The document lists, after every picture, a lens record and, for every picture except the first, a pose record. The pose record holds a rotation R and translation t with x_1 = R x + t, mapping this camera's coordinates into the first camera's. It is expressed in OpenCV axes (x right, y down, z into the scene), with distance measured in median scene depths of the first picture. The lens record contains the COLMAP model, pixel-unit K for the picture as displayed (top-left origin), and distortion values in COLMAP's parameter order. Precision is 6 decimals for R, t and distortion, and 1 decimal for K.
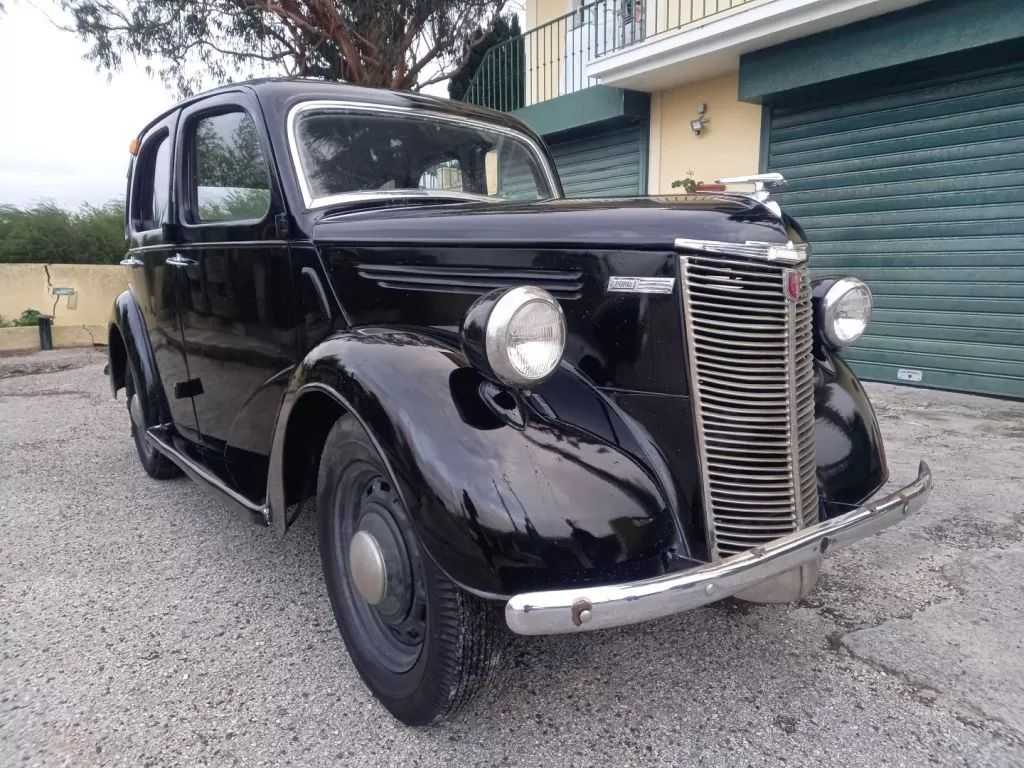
lens RADIAL K [[756.8, 0, 512.0], [0, 756.8, 384.0], [0, 0, 1]] dist [0.113906, -0.129465]
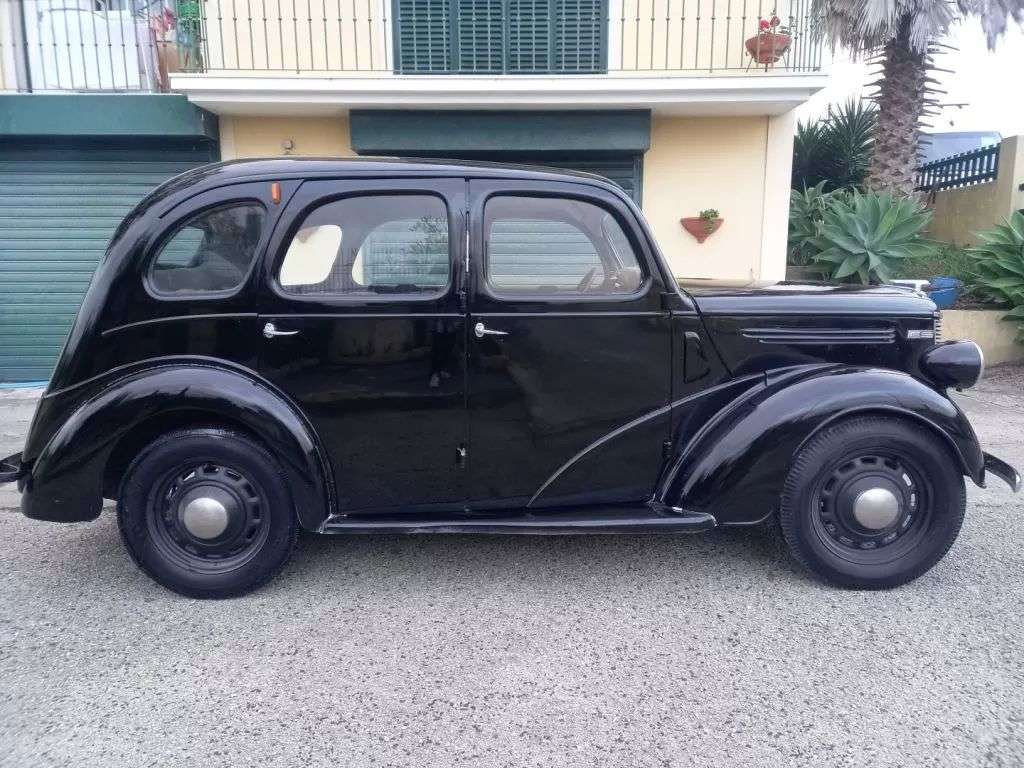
lens RADIAL K [[756.8, 0, 512.0], [0, 756.8, 384.0], [0, 0, 1]] dist [0.113906, -0.129465]
pose [[0.569962, -0.118522, 0.813078, -0.613283], [0.120371, 0.990910, 0.060066, -0.071979], [-0.812807, 0.063636, 0.579047, 0.196581]]
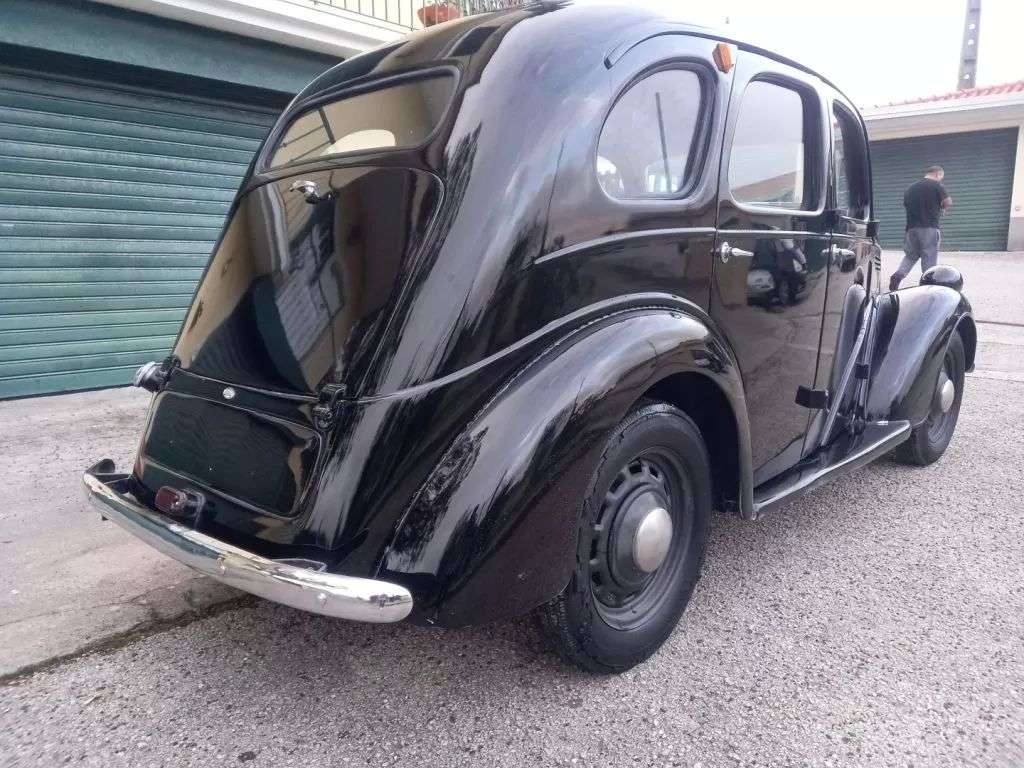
lens RADIAL K [[756.8, 0, 512.0], [0, 756.8, 384.0], [0, 0, 1]] dist [0.113906, -0.129465]
pose [[-0.205765, -0.145451, 0.967732, -0.627450], [0.154211, 0.971718, 0.178839, -0.114658], [-0.966374, 0.186034, -0.177516, 0.776785]]
